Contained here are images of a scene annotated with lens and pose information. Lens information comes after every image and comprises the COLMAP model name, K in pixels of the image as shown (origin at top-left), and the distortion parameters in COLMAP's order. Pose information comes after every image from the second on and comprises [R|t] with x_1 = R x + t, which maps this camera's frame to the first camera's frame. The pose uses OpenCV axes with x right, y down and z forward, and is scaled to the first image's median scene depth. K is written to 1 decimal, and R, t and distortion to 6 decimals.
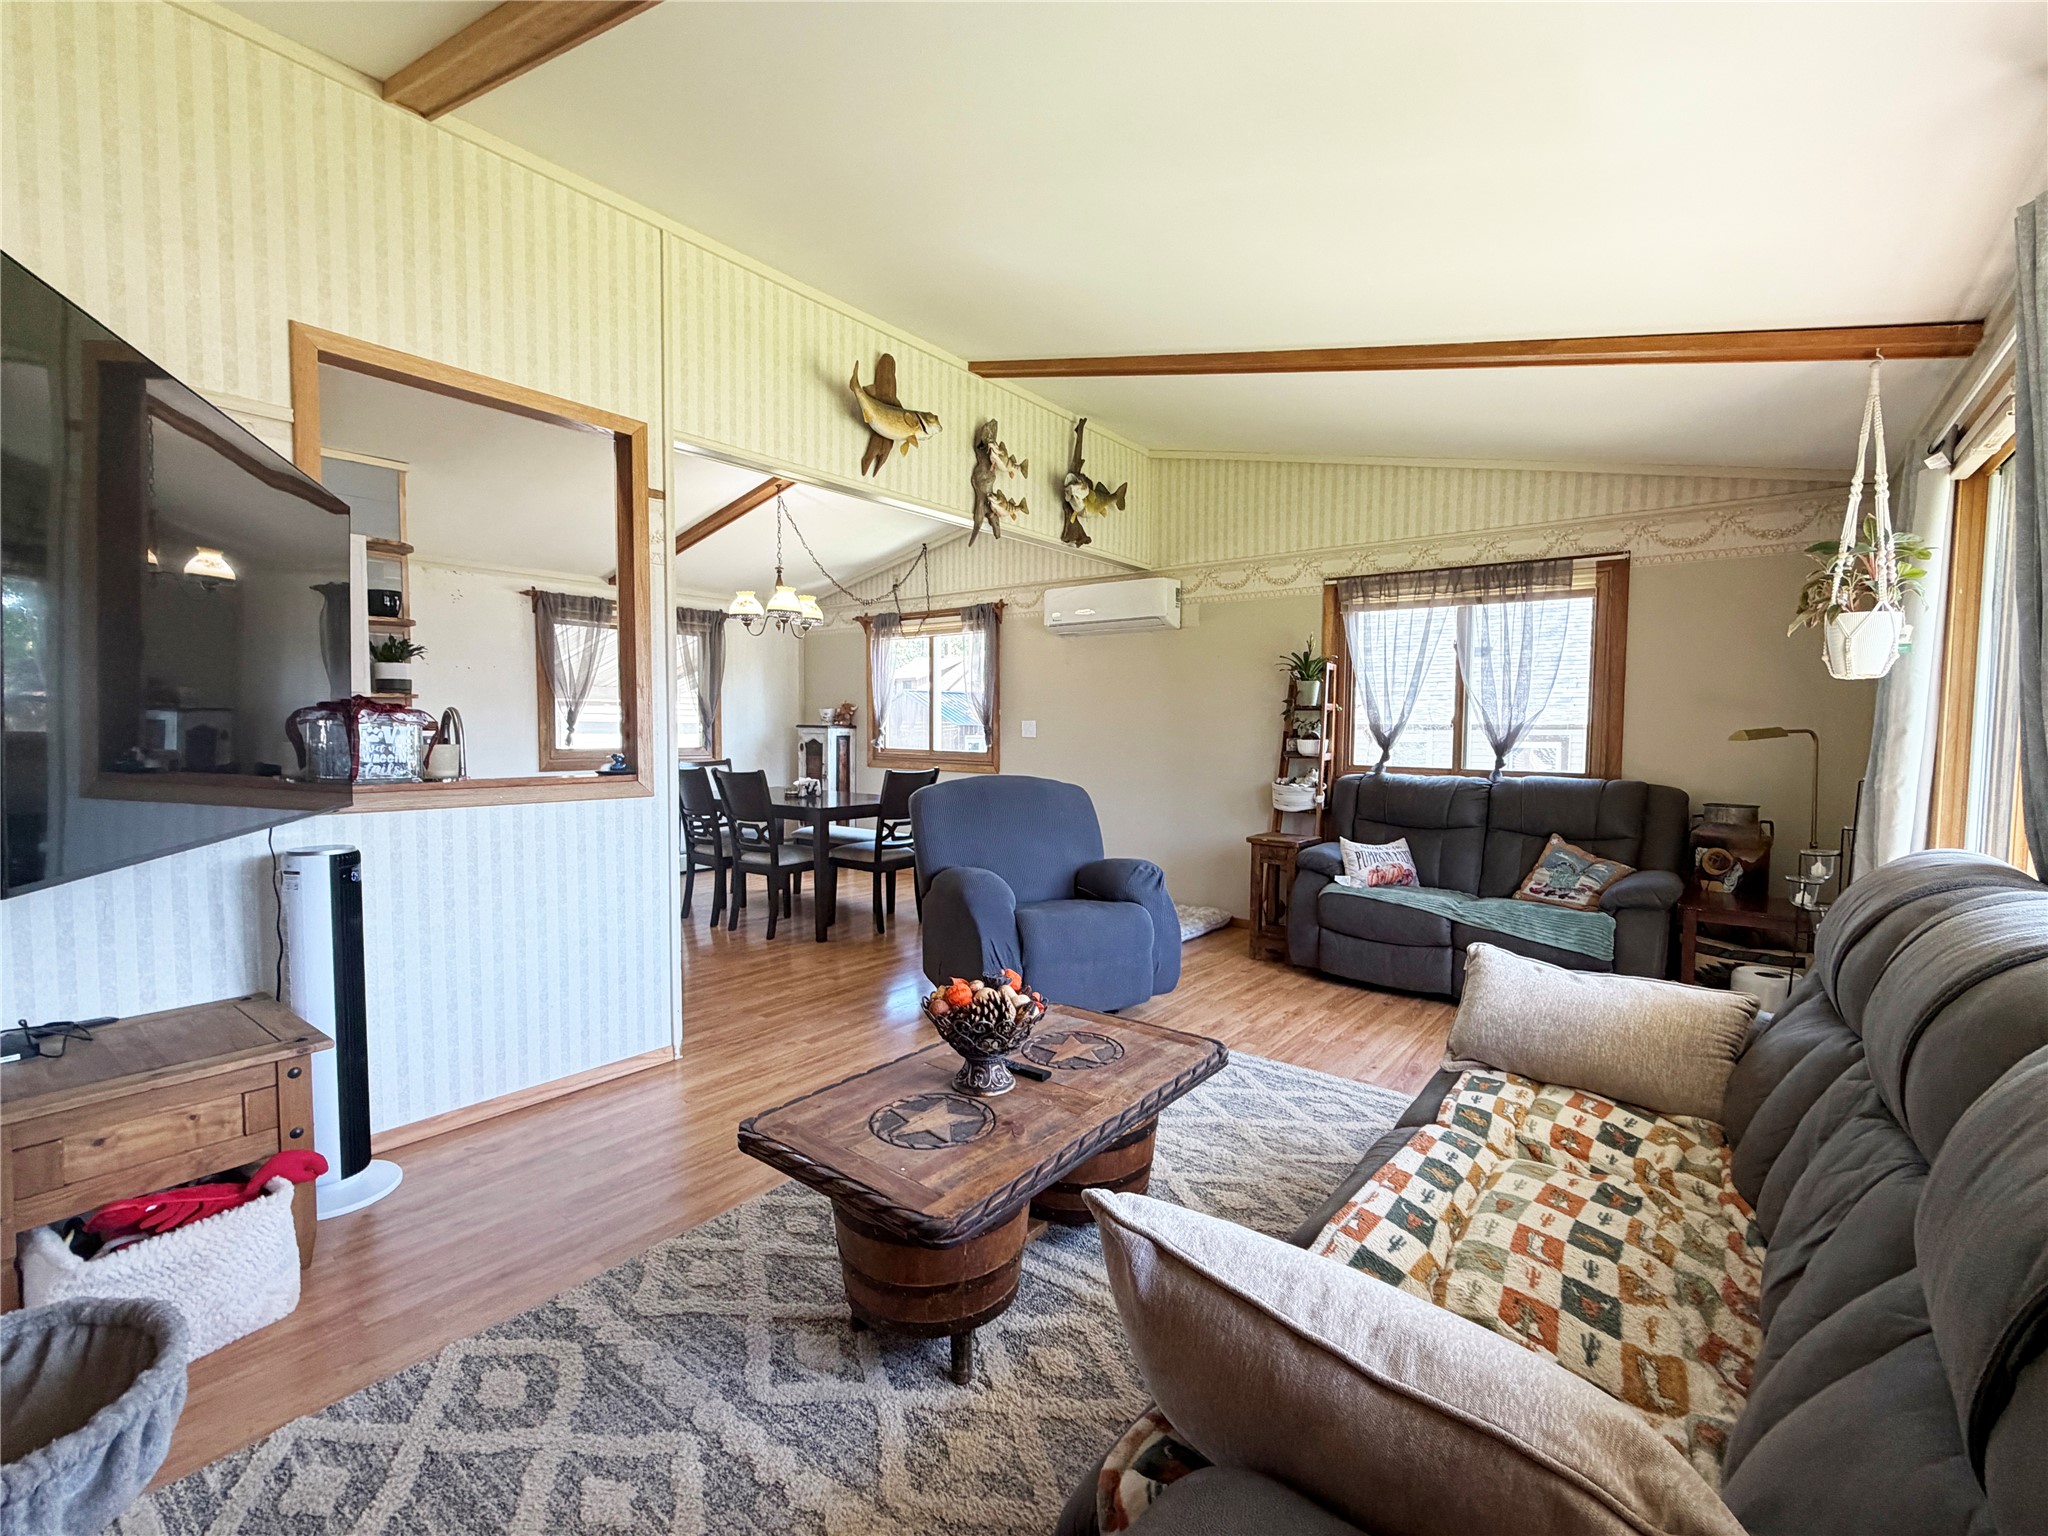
lens RADIAL K [[890.0, 0, 1025.7], [0, 890.0, 770.4], [0, 0, 1]] dist [-0.001749, 0.000266]
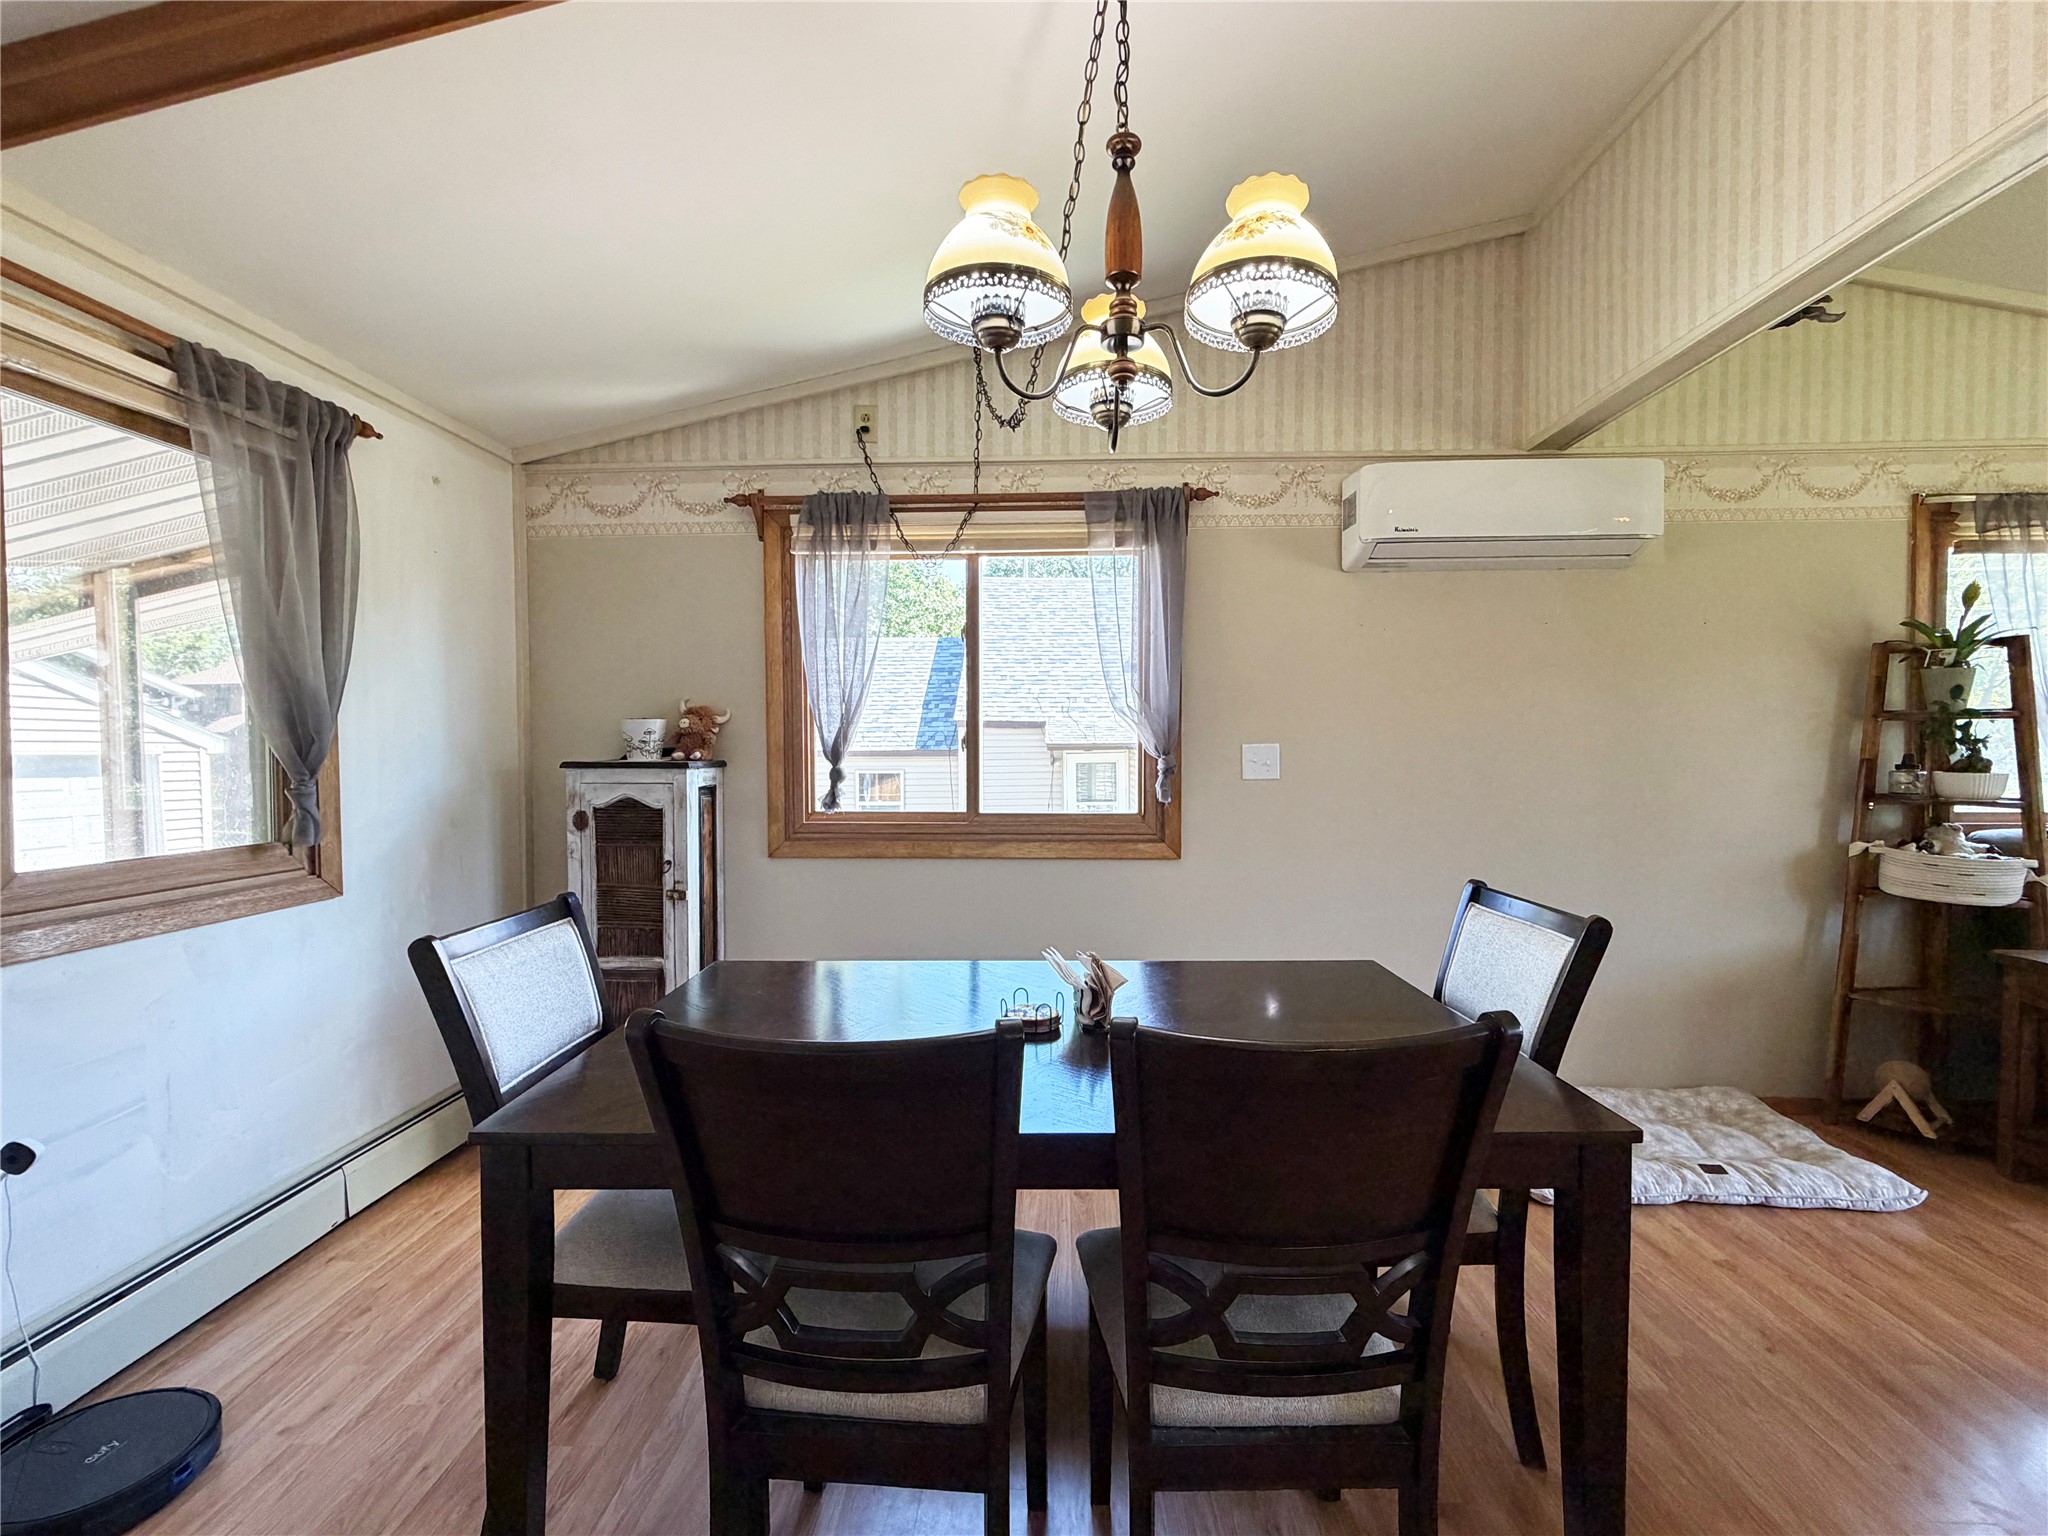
lens RADIAL K [[910.7, 0, 1030.9], [0, 910.7, 769.6], [0, 0, 1]] dist [0.001797, 0.000076]
pose [[0.810025, -0.028274, 0.585713, -0.479692], [0.041508, 0.999096, -0.009175, -0.053984], [-0.584924, 0.031744, 0.810467, 0.852167]]
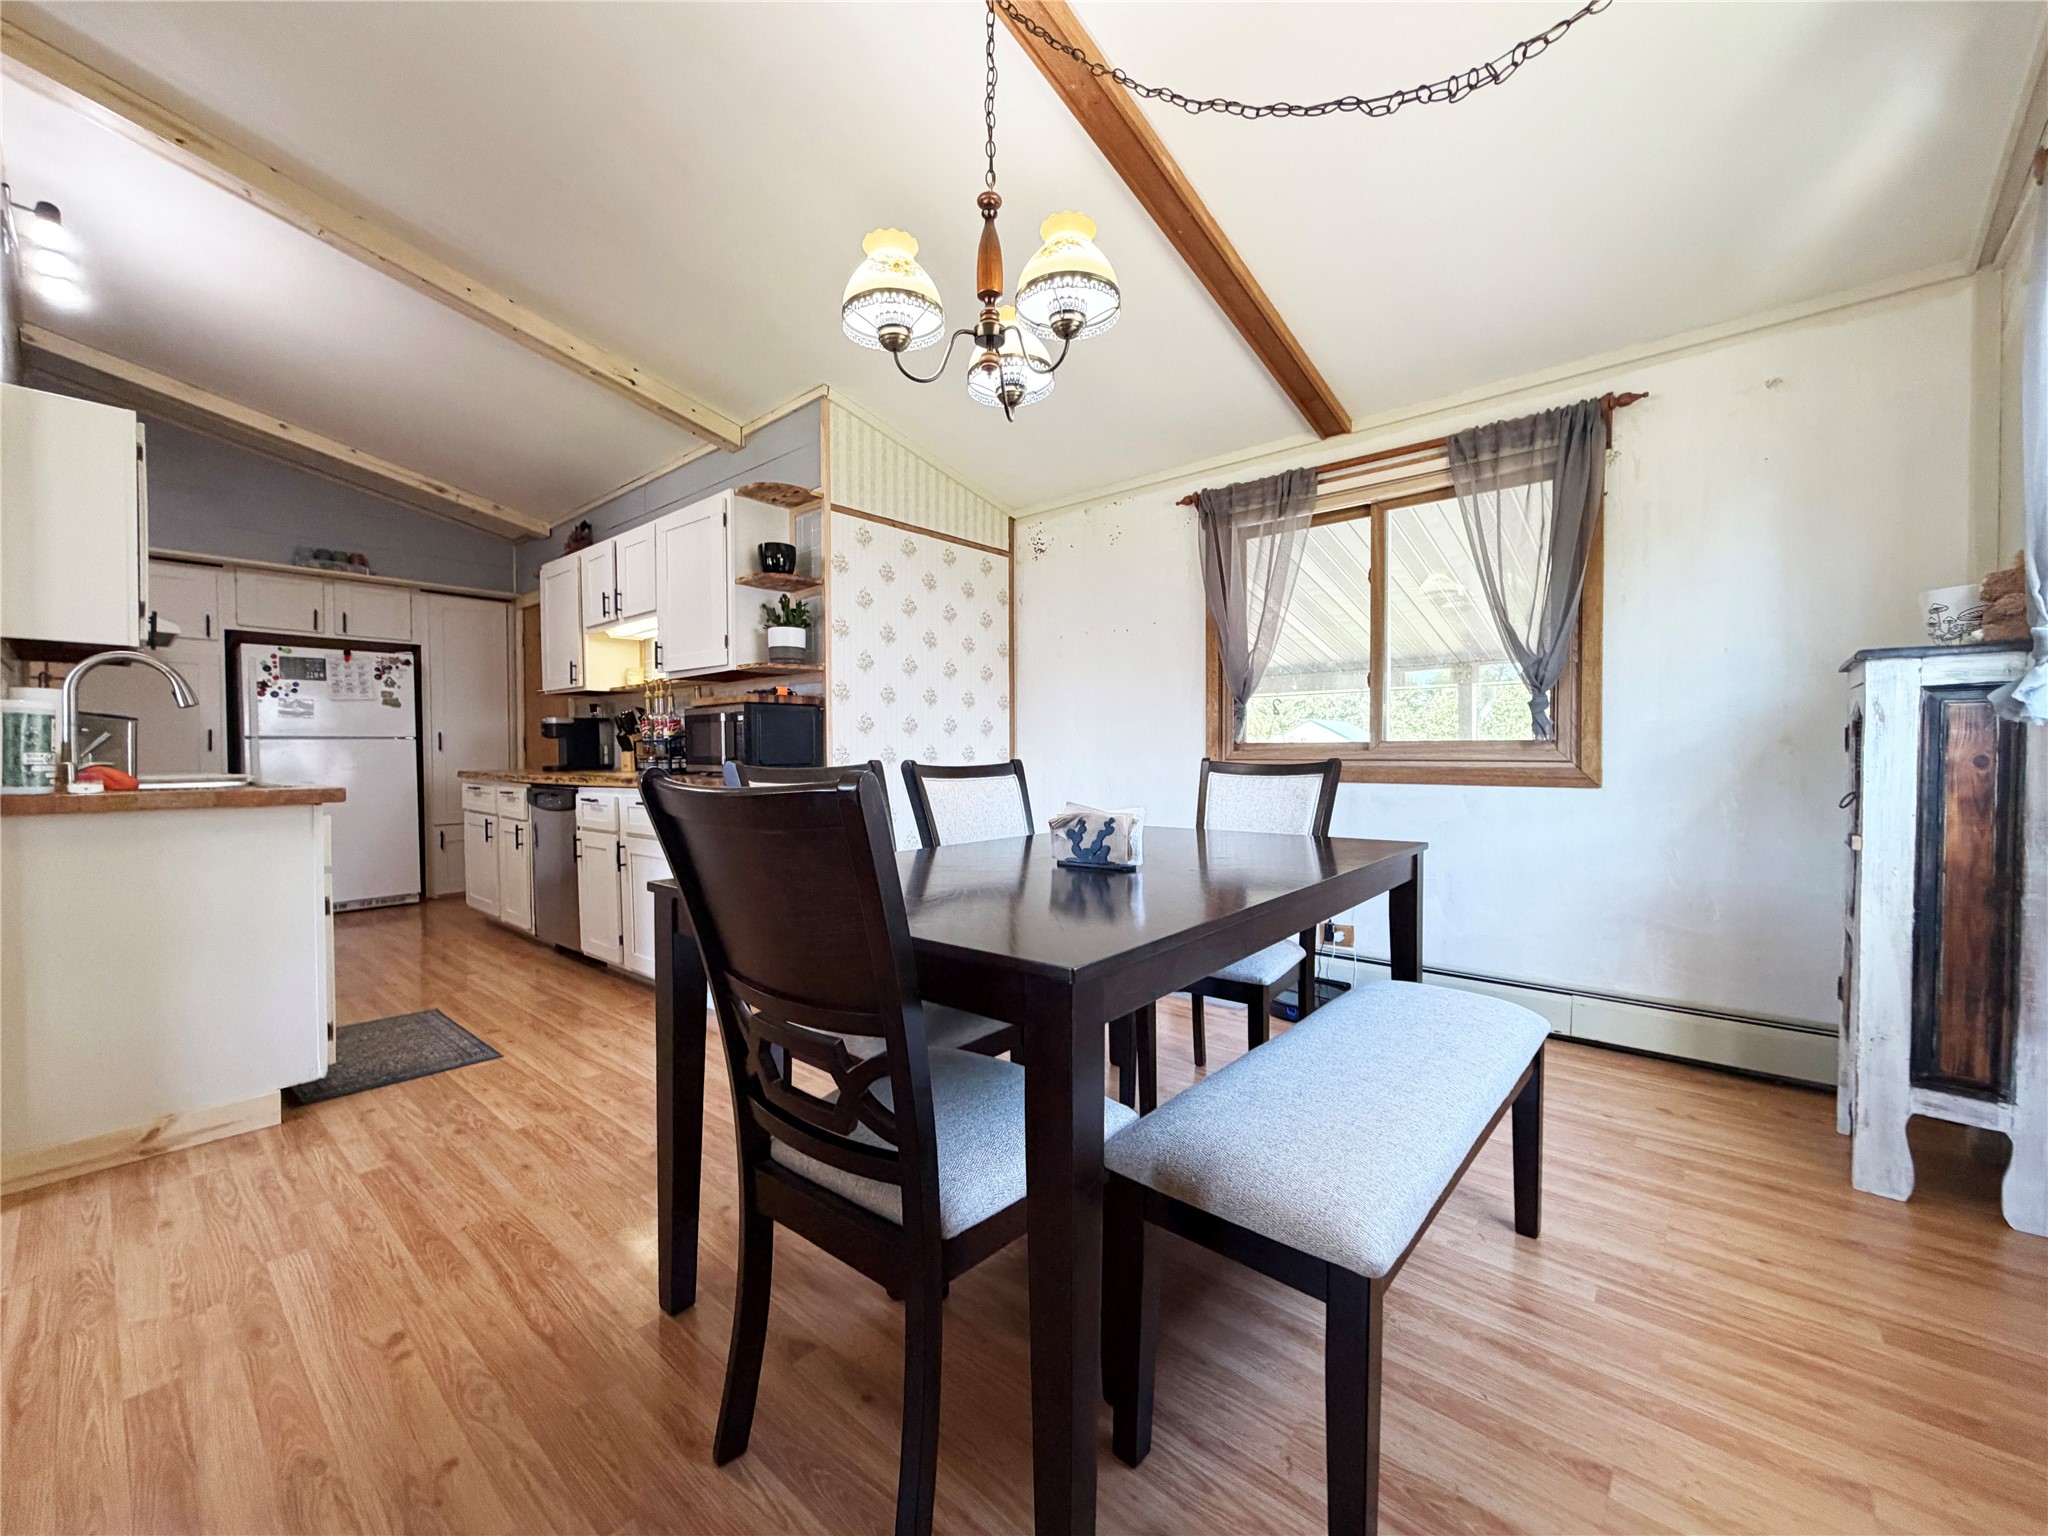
lens RADIAL K [[817.3, 0, 1024.0], [0, 817.3, 768.0], [0, 0, 1]] dist [0.002082, 0.000114]
pose [[-0.047804, 0.008514, -0.998820, 0.053030], [-0.048857, 0.998747, 0.010852, -0.007800], [0.997661, 0.049318, -0.047328, 1.097021]]
